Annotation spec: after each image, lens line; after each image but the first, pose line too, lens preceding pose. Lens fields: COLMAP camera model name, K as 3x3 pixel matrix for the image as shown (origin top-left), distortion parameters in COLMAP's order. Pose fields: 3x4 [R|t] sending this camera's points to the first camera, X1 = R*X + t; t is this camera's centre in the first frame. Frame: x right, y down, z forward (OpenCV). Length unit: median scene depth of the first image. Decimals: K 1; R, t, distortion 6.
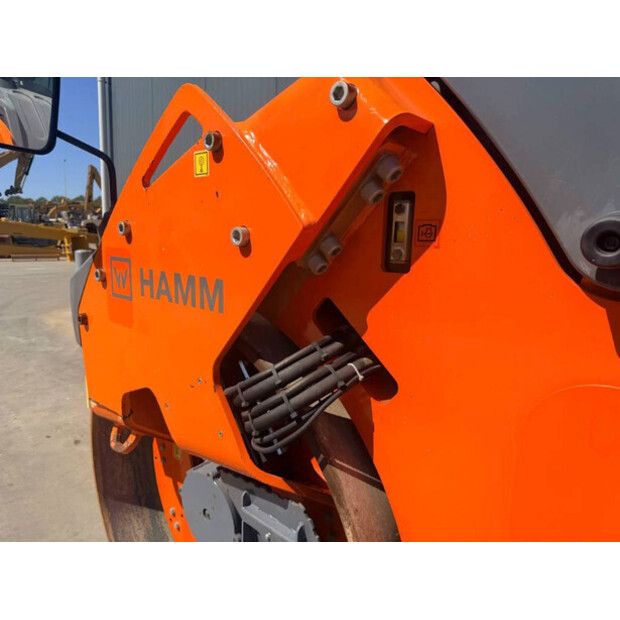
lens RADIAL K [[459.2, 0, 310.5], [0, 459.2, 312.3], [0, 0, 1]] dist [-0.000108, -0.004202]
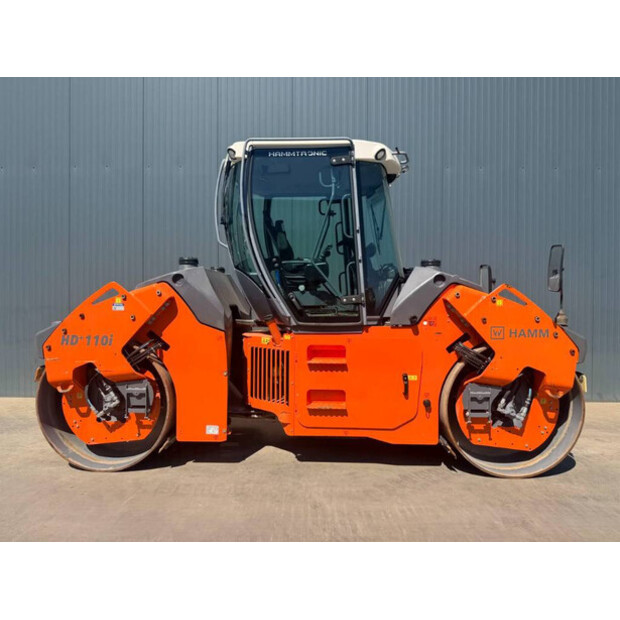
lens RADIAL K [[451.1, 0, 331.7], [0, 451.1, 313.4], [0, 0, 1]] dist [0.051376, -0.132887]
pose [[0.754935, -0.026641, 0.655259, -1.614557], [0.130043, 0.985414, -0.109762, 0.553064], [-0.642777, 0.168075, 0.747388, -3.660027]]
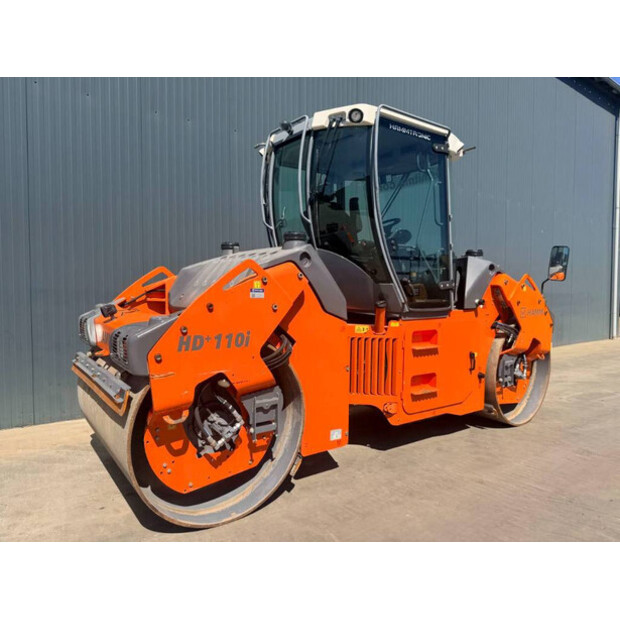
lens RADIAL K [[446.1, 0, 310.0], [0, 446.1, 310.0], [0, 0, 1]] dist [0.000374, -0.050049]
pose [[0.194114, -0.068452, 0.978588, -3.362755], [0.169870, 0.984838, 0.035194, -0.210933], [-0.966159, 0.159401, 0.202799, 0.069028]]
